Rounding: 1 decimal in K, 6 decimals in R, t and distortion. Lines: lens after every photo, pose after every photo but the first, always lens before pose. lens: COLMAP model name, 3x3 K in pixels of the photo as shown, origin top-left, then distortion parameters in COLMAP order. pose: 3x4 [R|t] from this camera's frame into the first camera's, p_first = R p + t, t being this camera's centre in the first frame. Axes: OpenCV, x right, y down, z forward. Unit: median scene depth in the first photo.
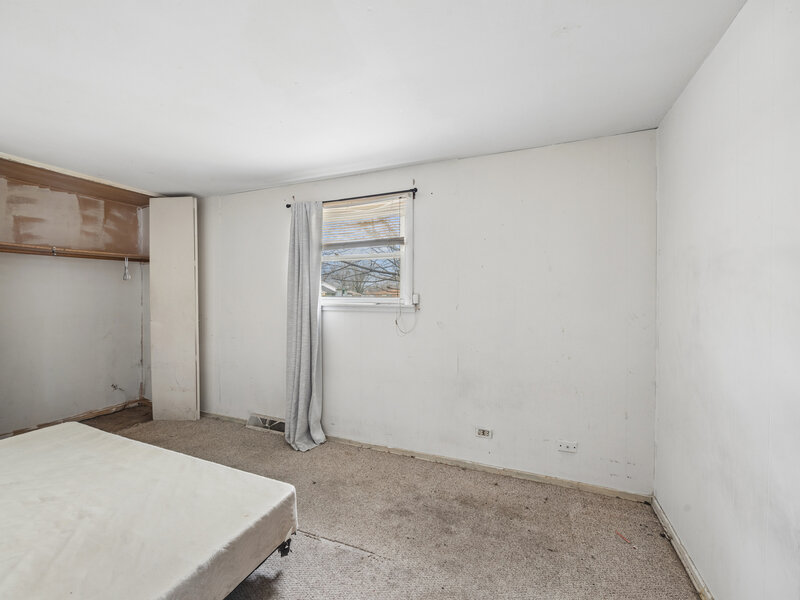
lens RADIAL K [[337.2, 0, 398.9], [0, 337.2, 299.3], [0, 0, 1]] dist [-0.001099, -0.000529]
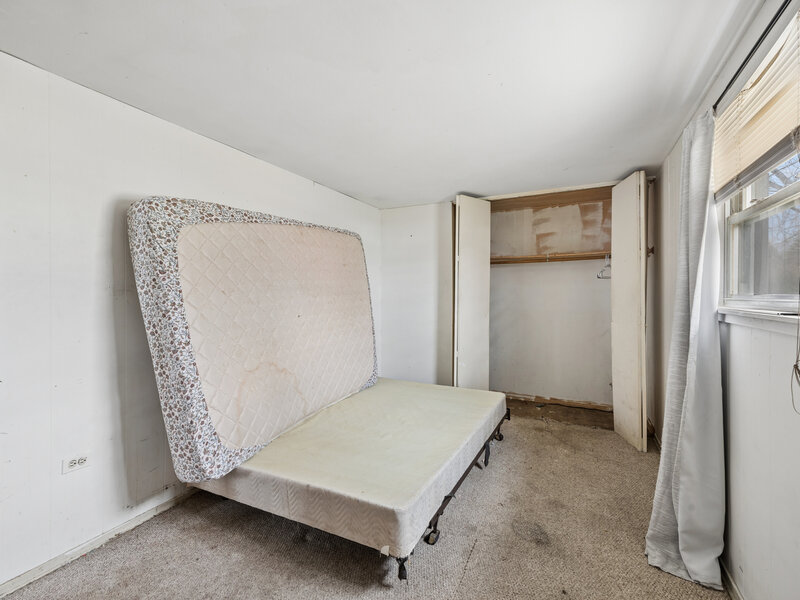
lens RADIAL K [[365.1, 0, 399.6], [0, 365.1, 297.5], [0, 0, 1]] dist [0.002815, 0.000290]
pose [[-0.077035, 0.004526, -0.997018, 0.319199], [-0.011997, 0.999913, 0.005466, 0.000272], [0.996956, 0.012382, -0.076974, 0.532762]]
